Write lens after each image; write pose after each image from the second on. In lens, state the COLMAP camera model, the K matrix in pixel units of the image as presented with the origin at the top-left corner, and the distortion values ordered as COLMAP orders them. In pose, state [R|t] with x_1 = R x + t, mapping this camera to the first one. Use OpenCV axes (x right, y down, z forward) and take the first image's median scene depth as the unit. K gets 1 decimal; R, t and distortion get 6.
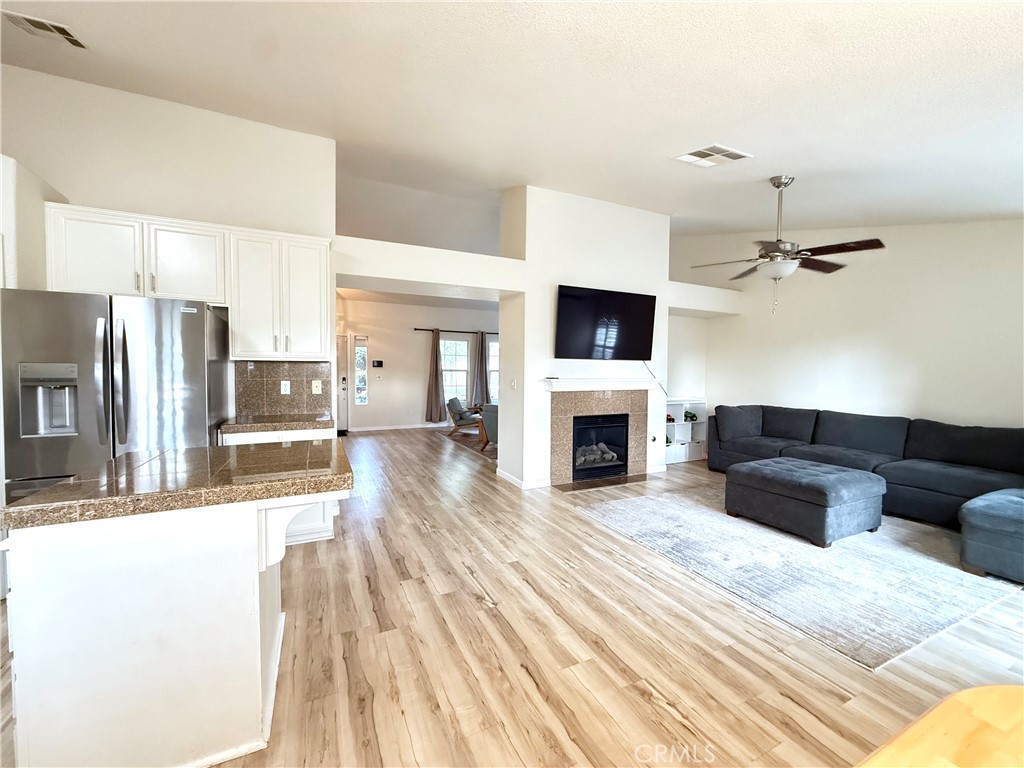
lens RADIAL K [[408.6, 0, 510.0], [0, 408.6, 383.0], [0, 0, 1]] dist [-0.000963, 0.000302]
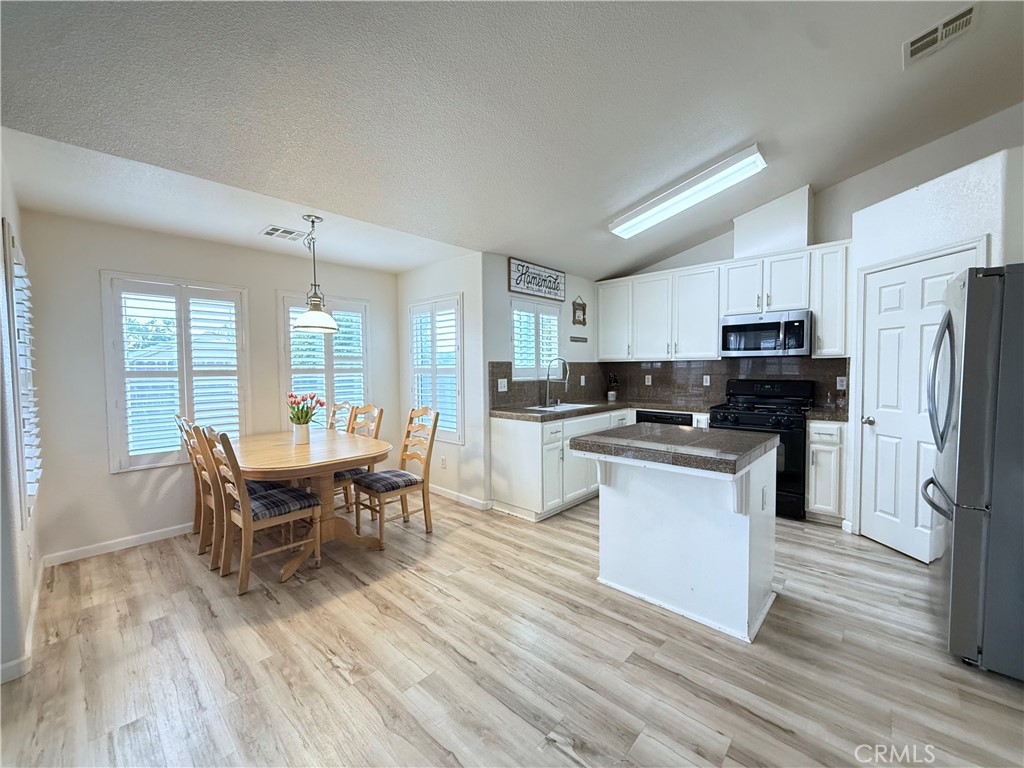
lens RADIAL K [[408.6, 0, 510.0], [0, 408.6, 383.0], [0, 0, 1]] dist [-0.000963, 0.000302]
pose [[-0.930304, 0.016809, -0.366404, 0.200274], [-0.007942, 0.997792, 0.065939, -0.043891], [0.366703, 0.064253, -0.928117, 1.252710]]
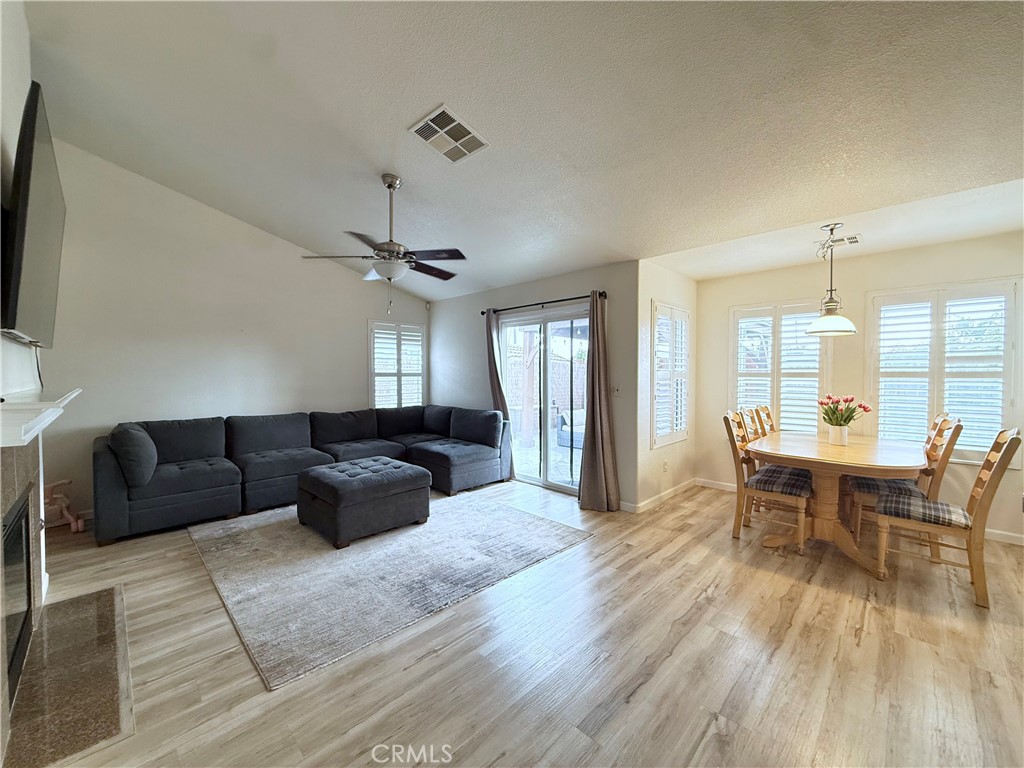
lens RADIAL K [[408.6, 0, 510.0], [0, 408.6, 383.0], [0, 0, 1]] dist [-0.000963, 0.000302]
pose [[-0.338831, -0.028150, 0.940426, -0.447821], [0.026114, 0.998886, 0.039308, -0.040929], [-0.940485, 0.037877, -0.337718, 1.254568]]
